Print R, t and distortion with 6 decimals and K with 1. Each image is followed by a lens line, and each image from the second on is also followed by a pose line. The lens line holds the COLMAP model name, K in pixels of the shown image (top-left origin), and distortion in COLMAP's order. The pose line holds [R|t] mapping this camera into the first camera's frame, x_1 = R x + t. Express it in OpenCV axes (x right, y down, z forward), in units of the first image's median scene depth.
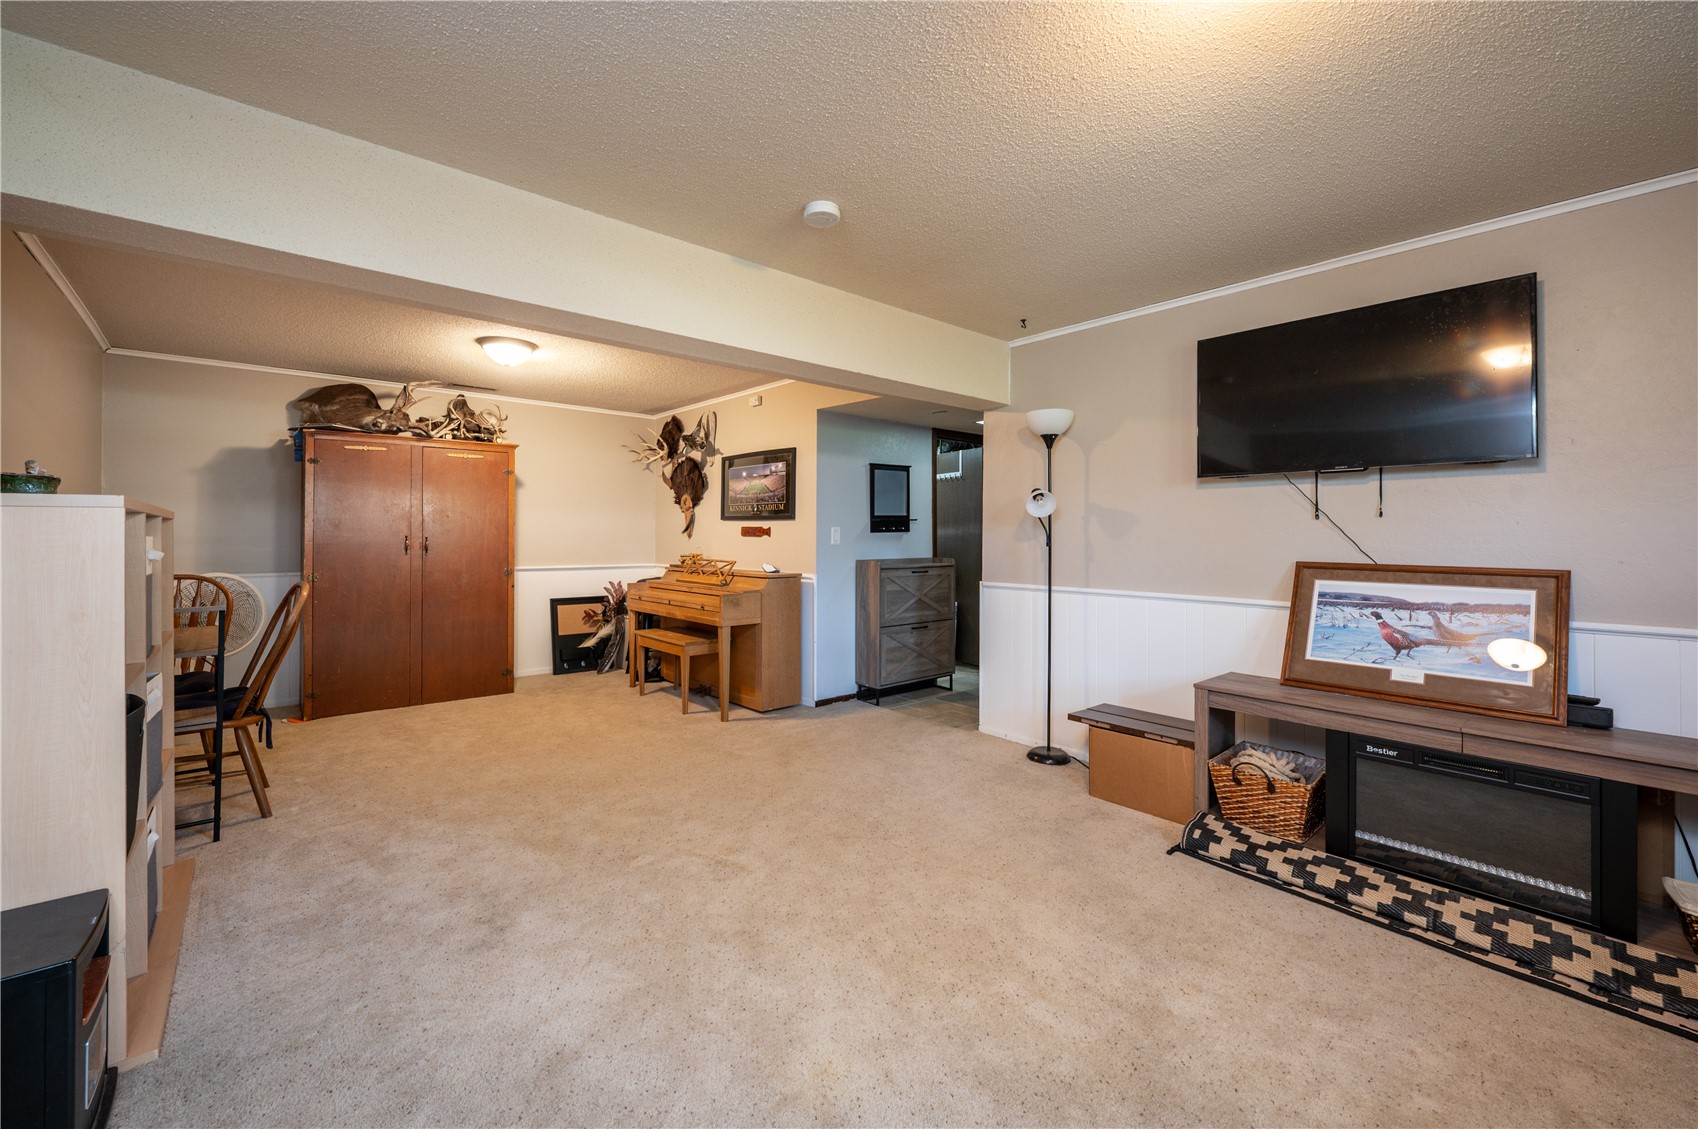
lens RADIAL K [[692.5, 0, 851.7], [0, 692.5, 539.3], [0, 0, 1]] dist [-0.001504, 0.000162]
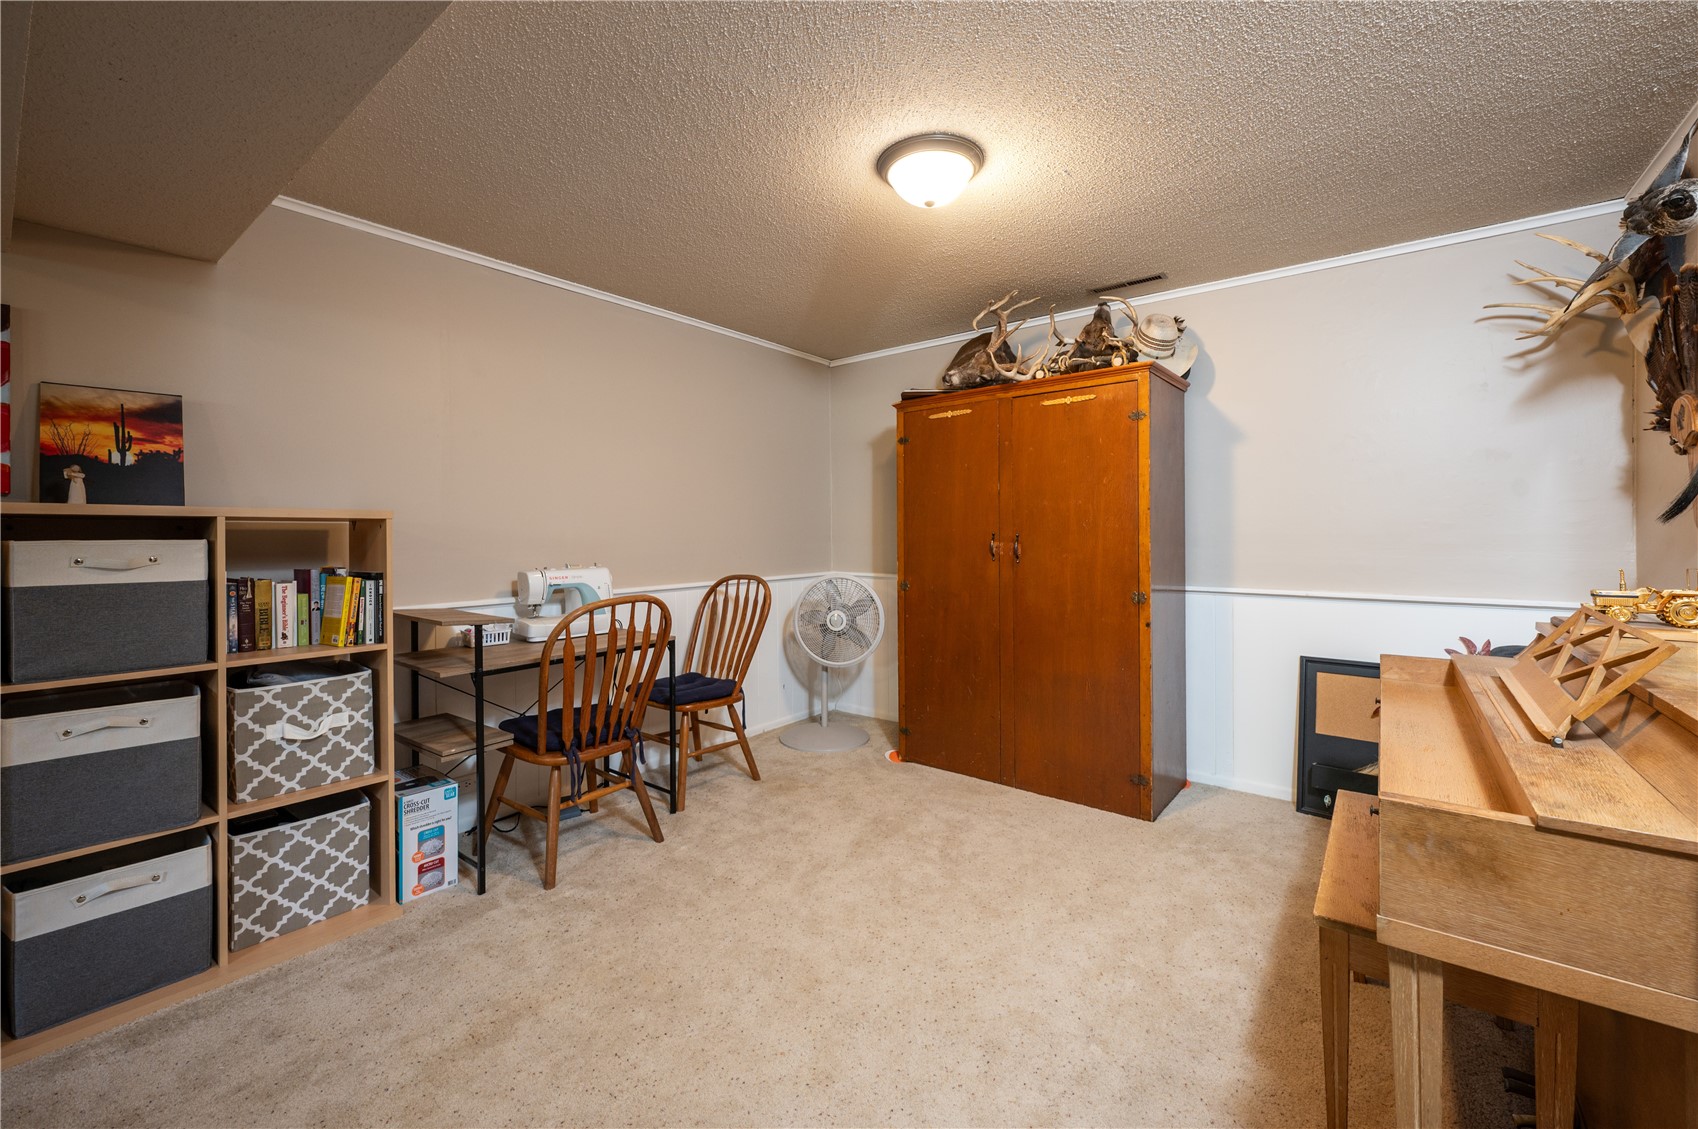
lens RADIAL K [[692.5, 0, 834.8], [0, 692.5, 529.8], [0, 0, 1]] dist [-0.001504, 0.000162]
pose [[0.169329, -0.004622, -0.985549, 0.002350], [0.004985, 0.999980, -0.003833, -0.005904], [0.985547, -0.004264, 0.169349, 0.680478]]
